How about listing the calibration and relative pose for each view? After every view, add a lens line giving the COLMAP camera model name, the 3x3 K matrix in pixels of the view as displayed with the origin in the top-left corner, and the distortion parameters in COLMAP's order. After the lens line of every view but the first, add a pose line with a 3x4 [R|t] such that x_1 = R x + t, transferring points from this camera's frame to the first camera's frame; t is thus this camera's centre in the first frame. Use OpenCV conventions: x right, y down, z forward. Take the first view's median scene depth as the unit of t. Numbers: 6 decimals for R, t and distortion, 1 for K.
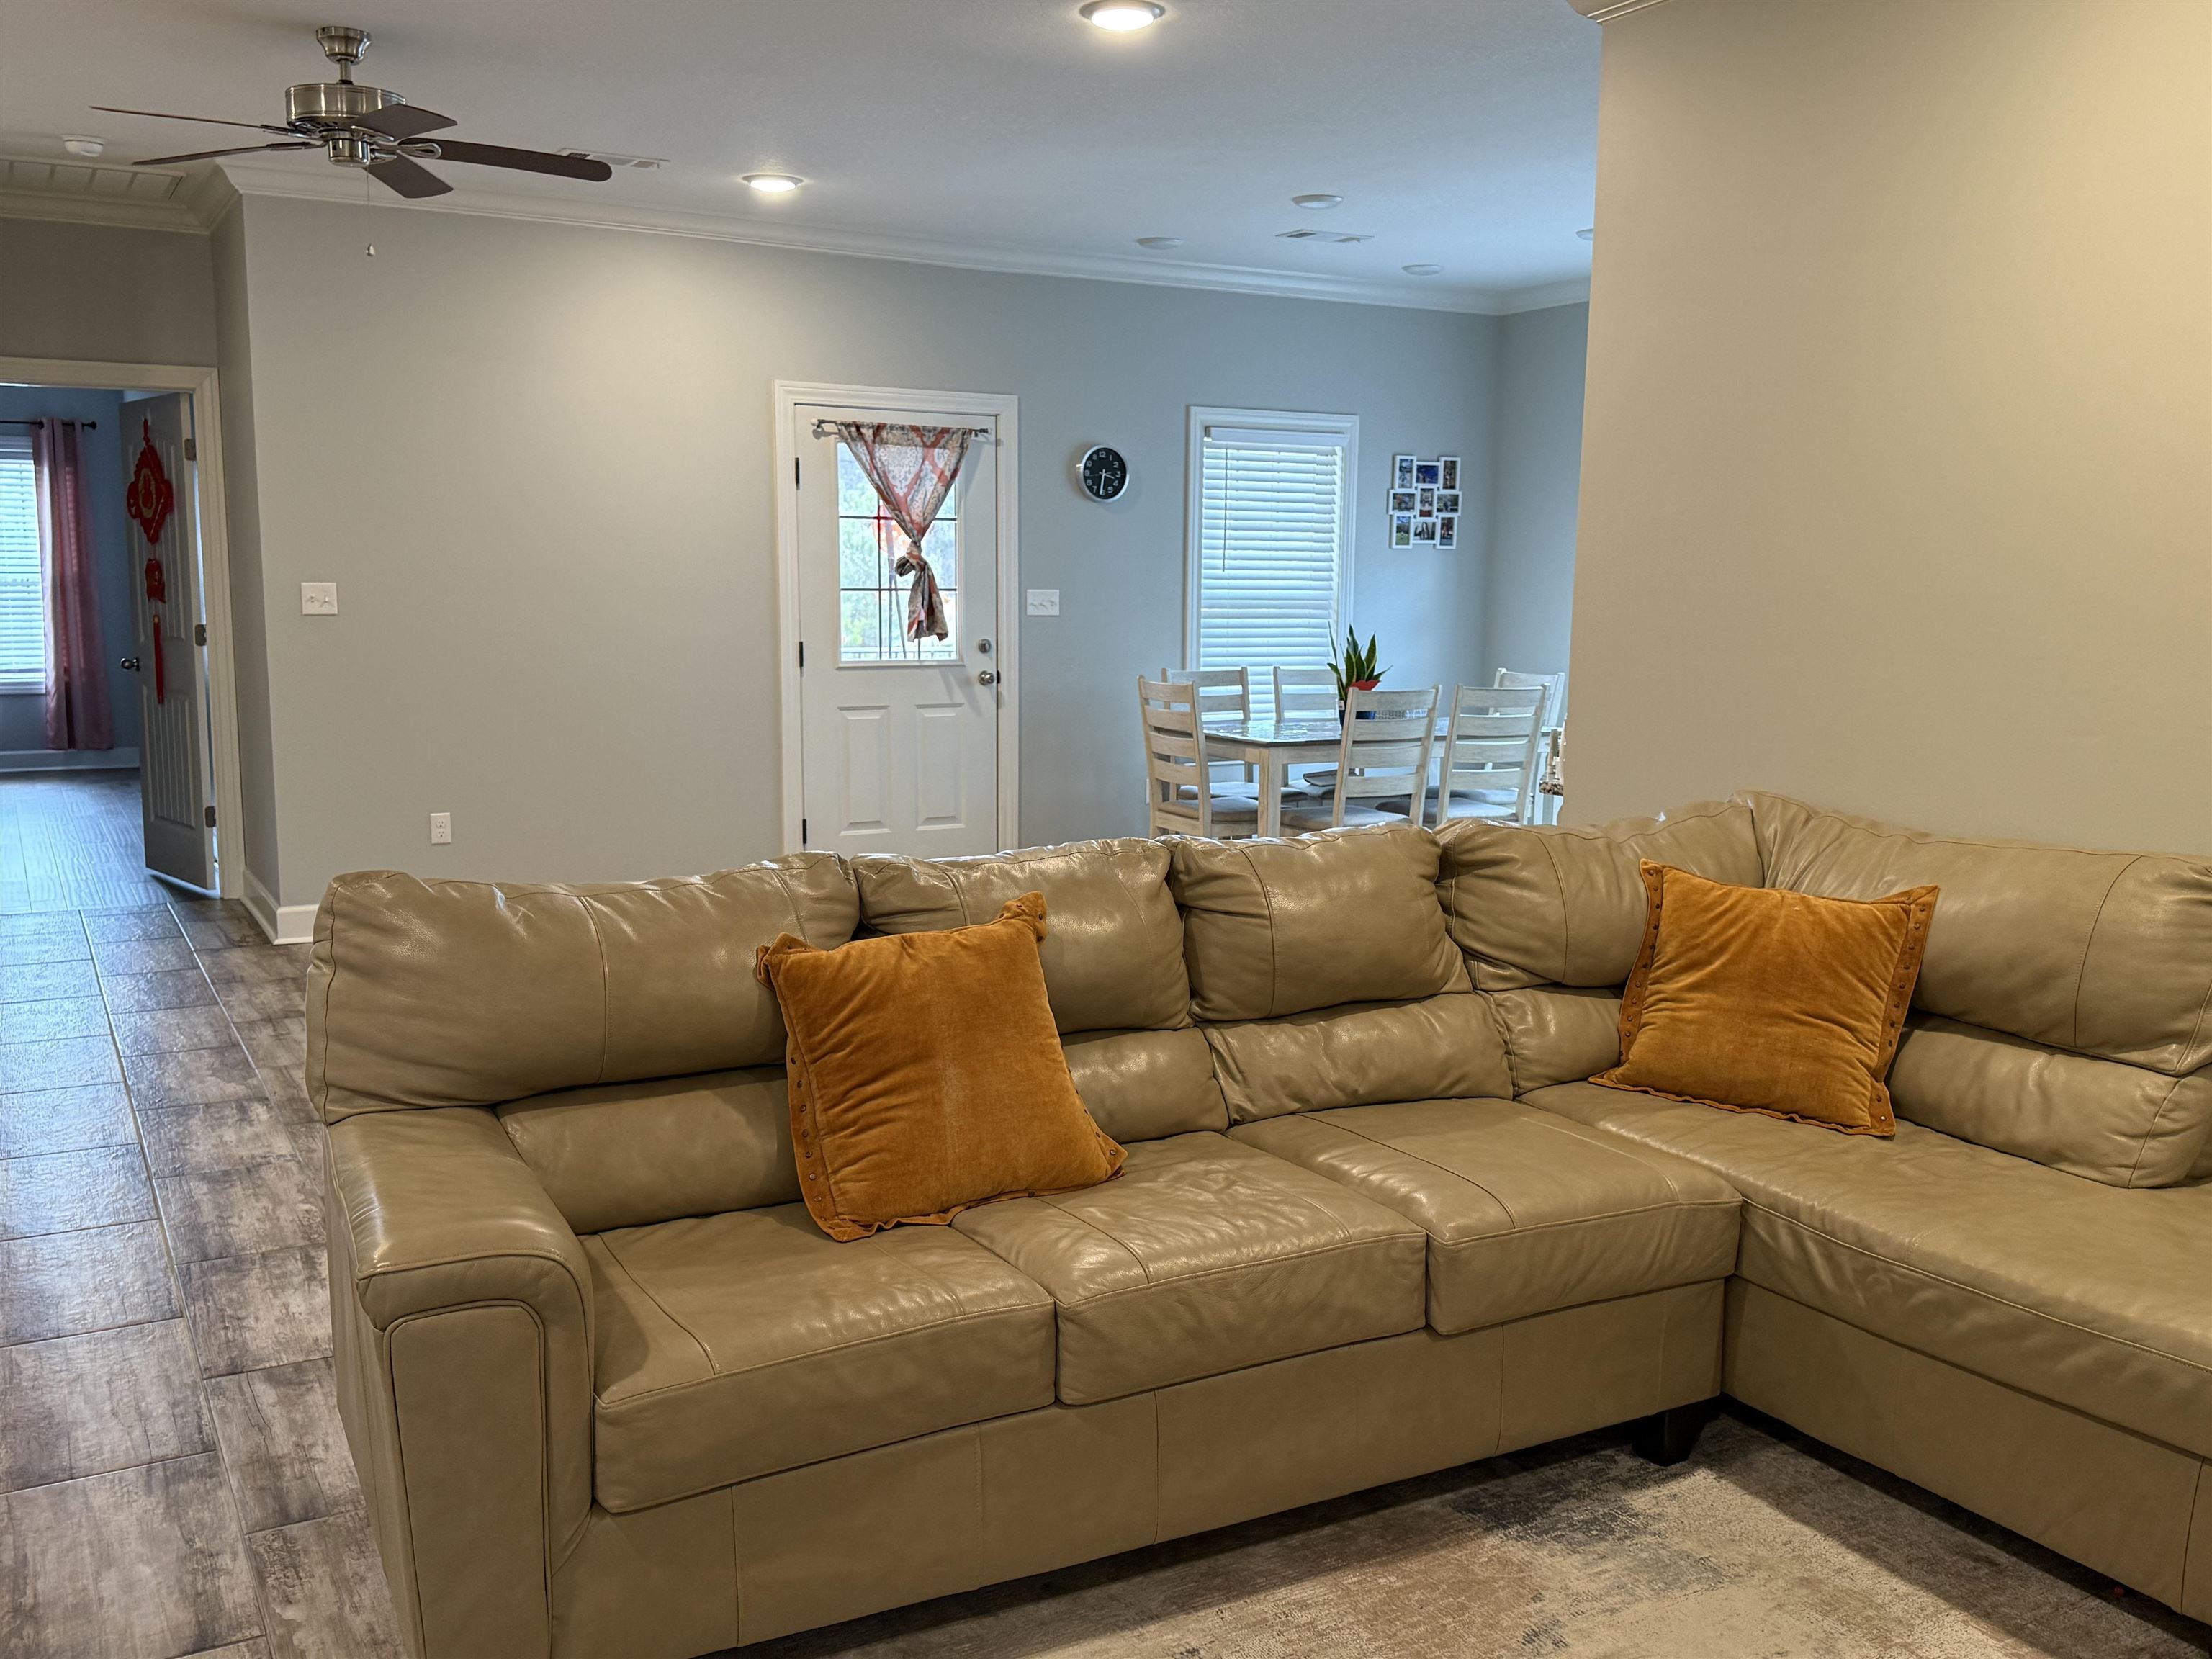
lens RADIAL K [[1925.4, 0, 1106.0], [0, 1925.4, 829.5], [0, 0, 1]] dist [0.200141, -0.337764]
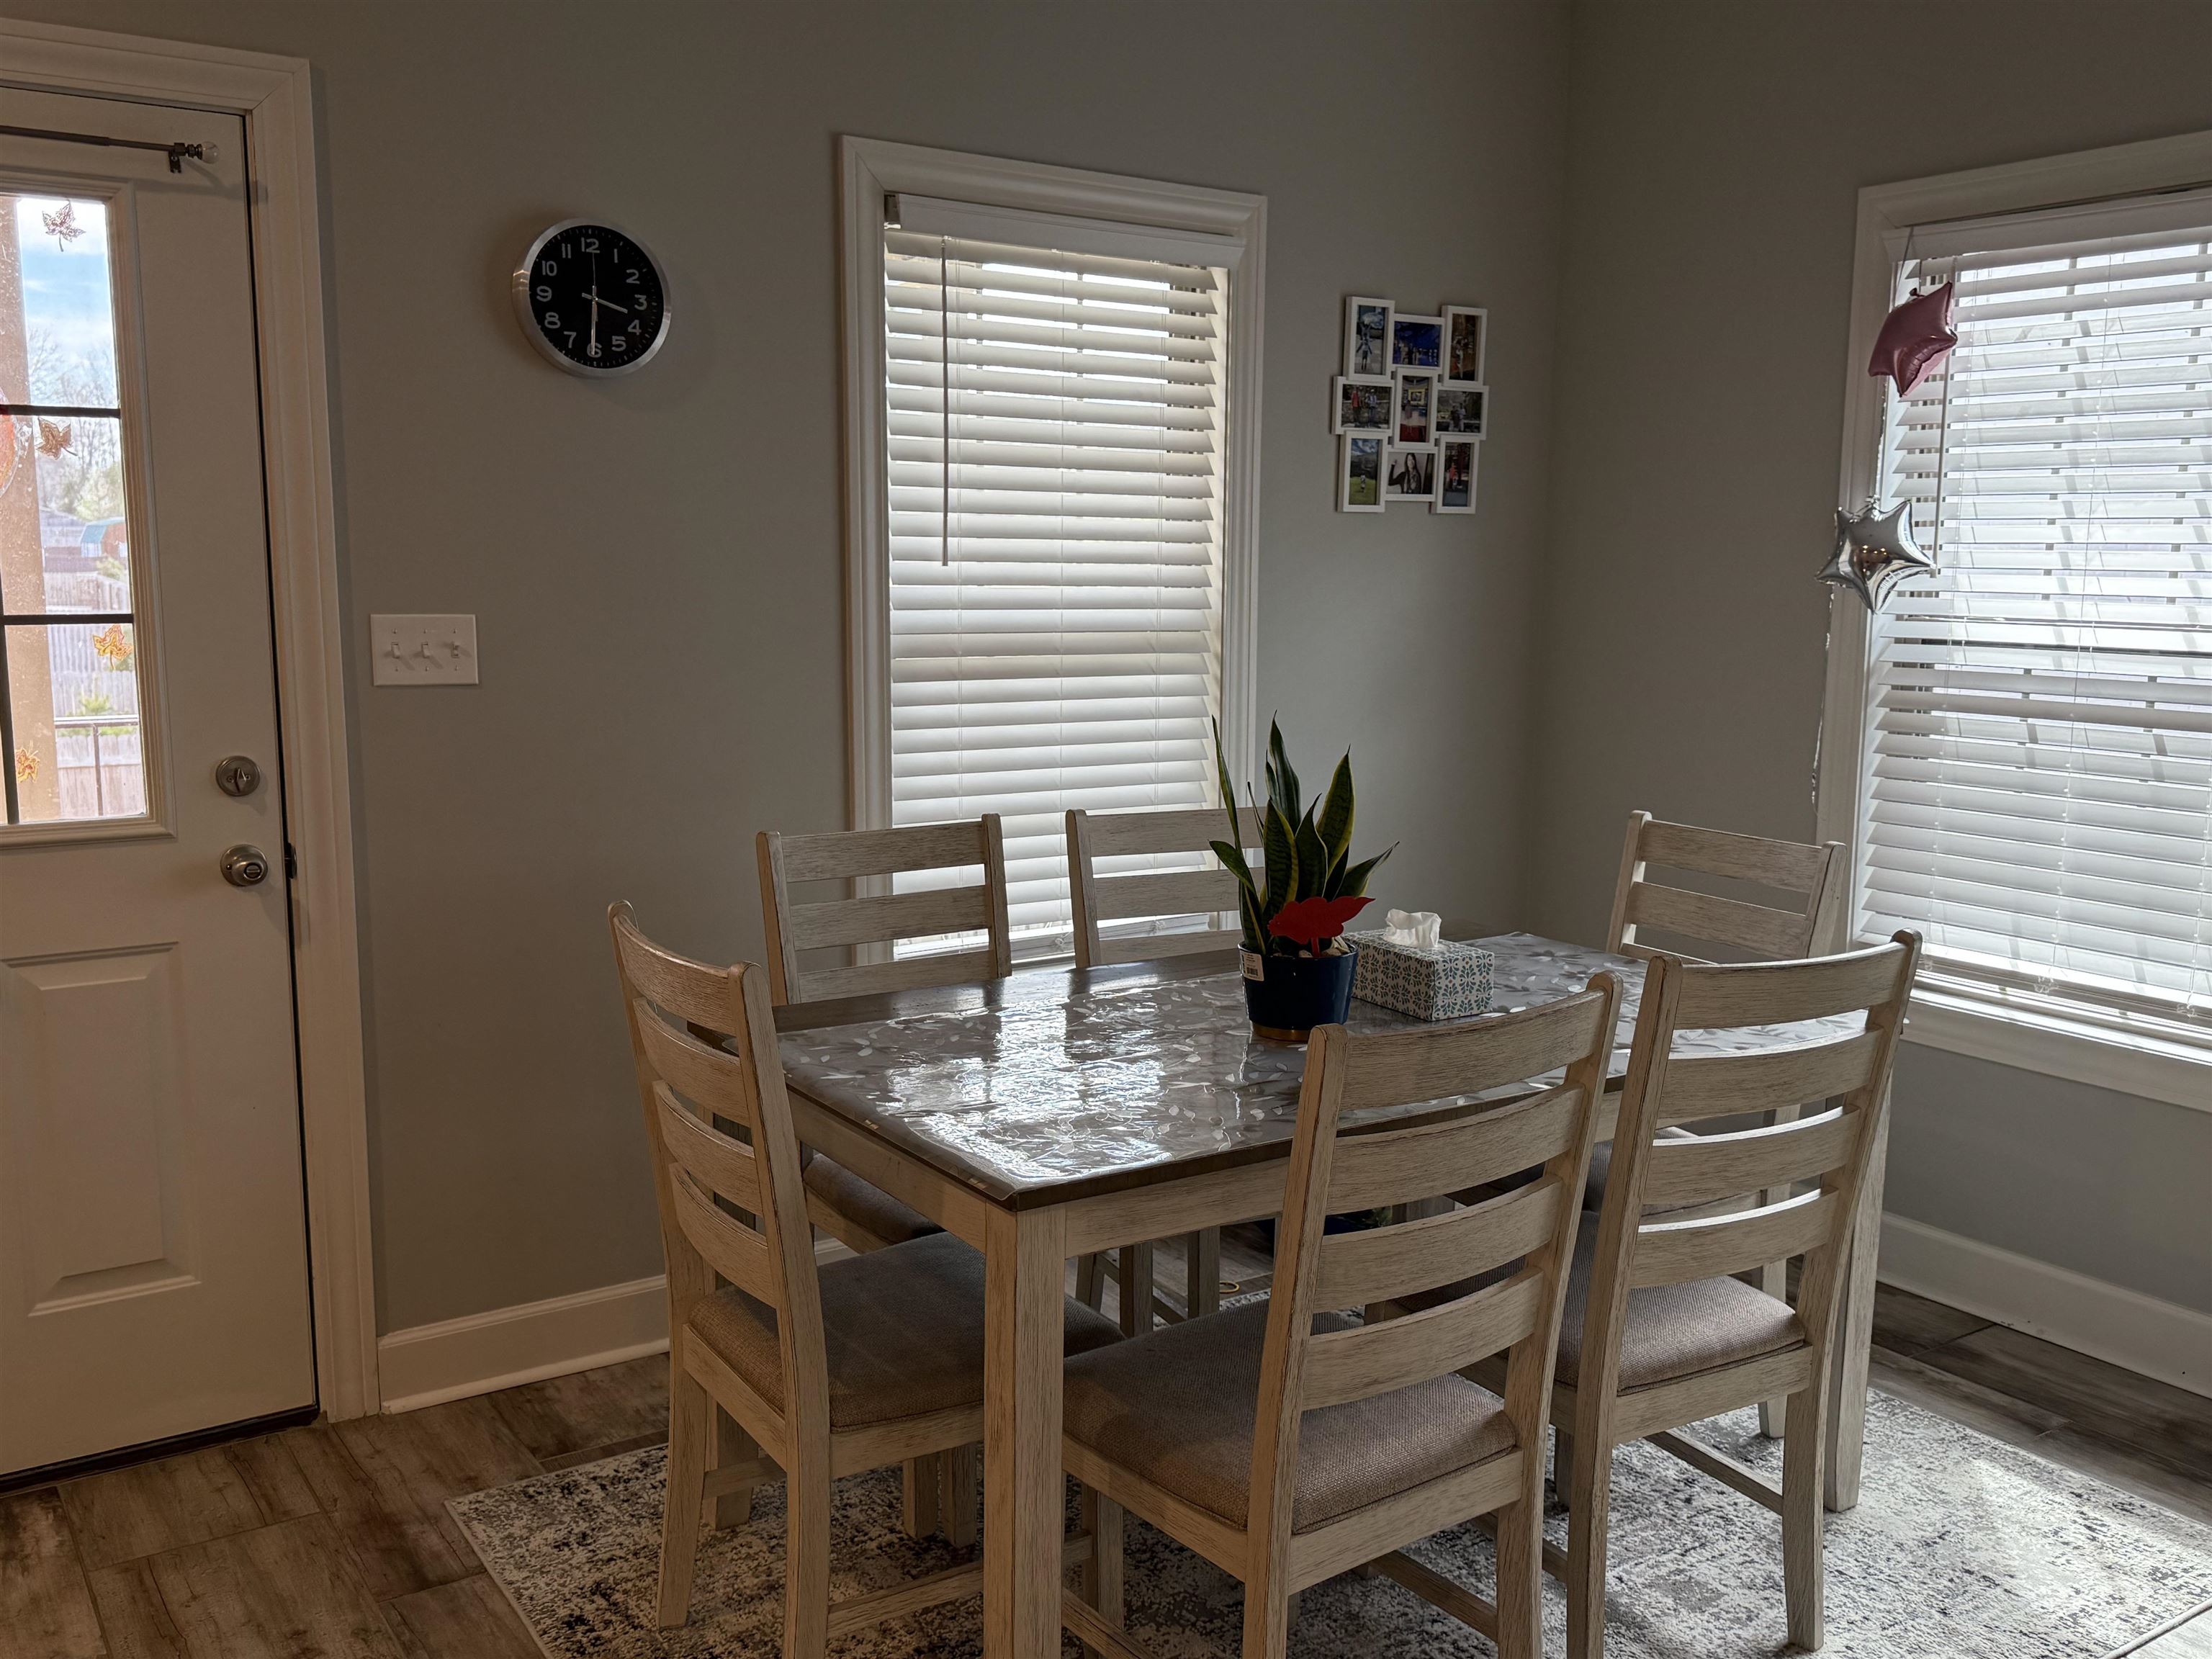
lens RADIAL K [[1925.4, 0, 1106.0], [0, 1925.4, 829.5], [0, 0, 1]] dist [0.200141, -0.337764]
pose [[0.997132, -0.013841, 0.074409, 0.060540], [0.013276, 0.999879, 0.008083, -0.077397], [-0.074512, -0.007072, 0.997195, 0.566715]]
